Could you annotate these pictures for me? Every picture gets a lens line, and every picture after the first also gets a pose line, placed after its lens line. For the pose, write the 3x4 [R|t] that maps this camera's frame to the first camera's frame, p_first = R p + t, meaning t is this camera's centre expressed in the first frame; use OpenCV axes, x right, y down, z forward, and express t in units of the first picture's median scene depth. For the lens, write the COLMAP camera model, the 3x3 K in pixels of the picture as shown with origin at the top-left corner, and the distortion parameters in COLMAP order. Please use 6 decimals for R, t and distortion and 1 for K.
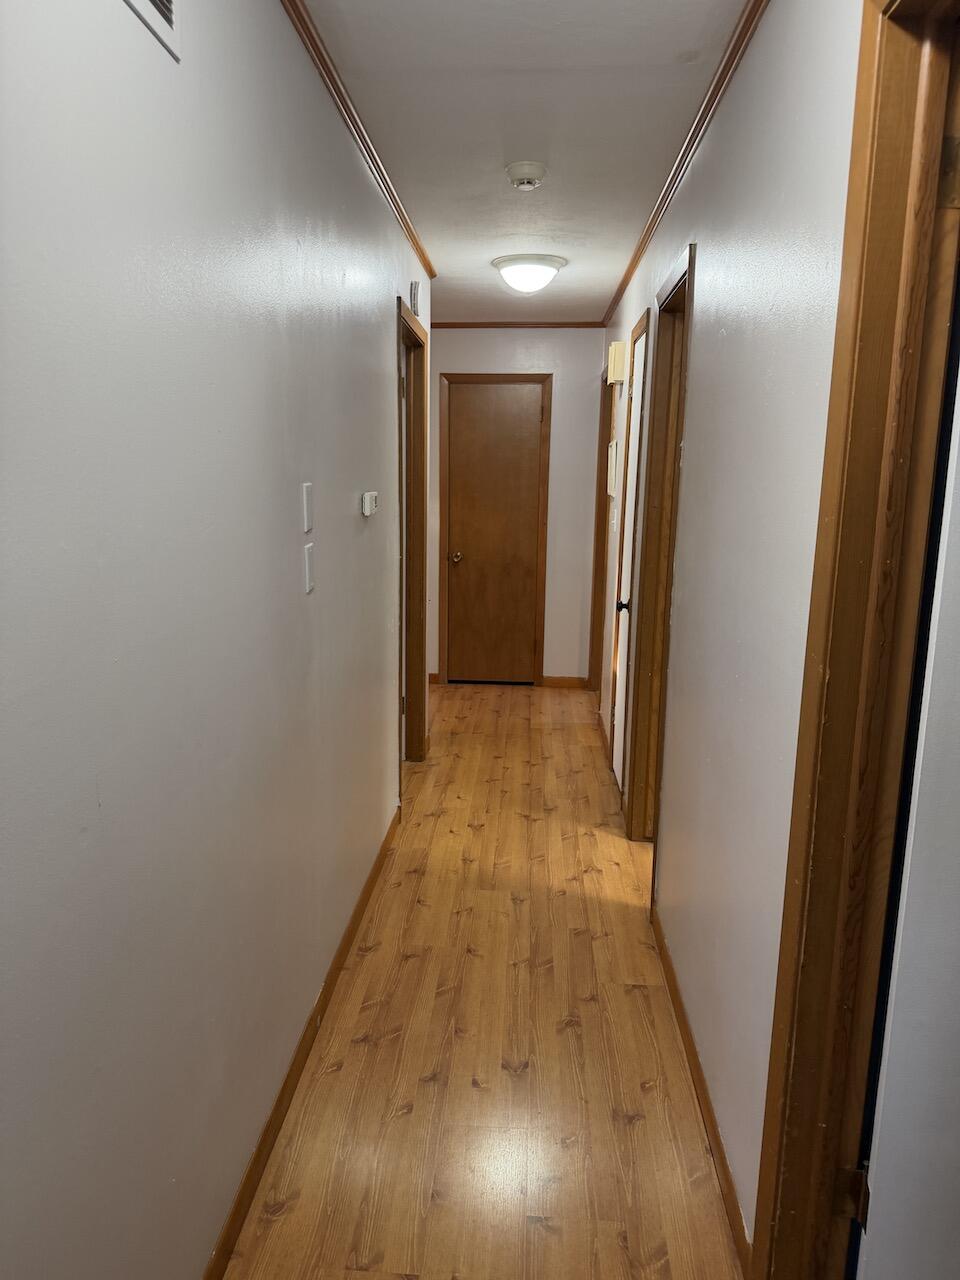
lens RADIAL K [[896.1, 0, 480.1], [0, 896.1, 645.7], [0, 0, 1]] dist [0.121073, -0.180996]
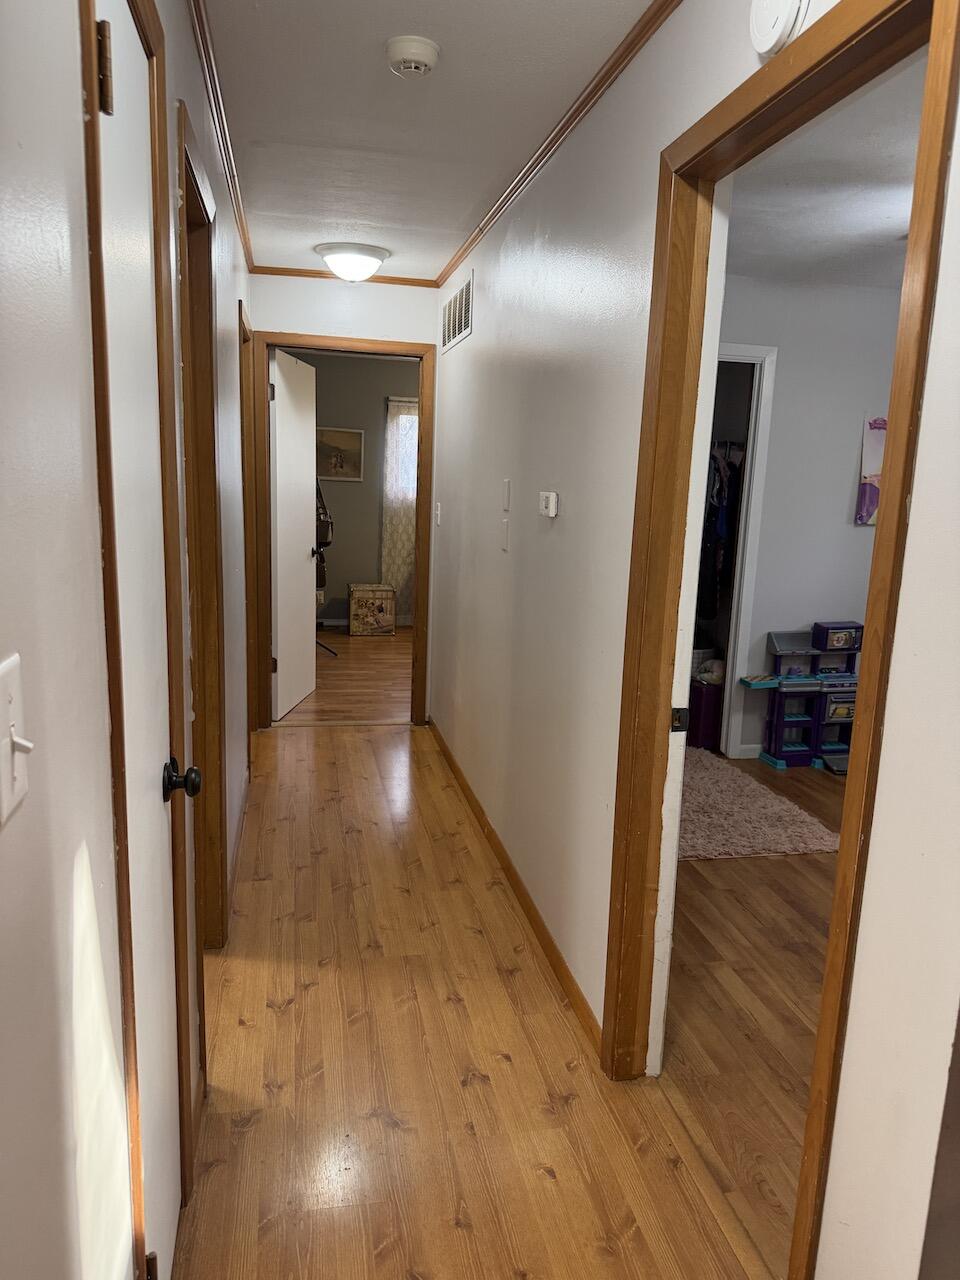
lens RADIAL K [[896.1, 0, 480.1], [0, 896.1, 645.7], [0, 0, 1]] dist [0.121073, -0.180996]
pose [[-0.965531, 0.002447, -0.260277, 0.175688], [-0.094831, 0.927921, 0.360512, -0.328180], [0.242398, 0.372768, -0.895705, 1.751624]]
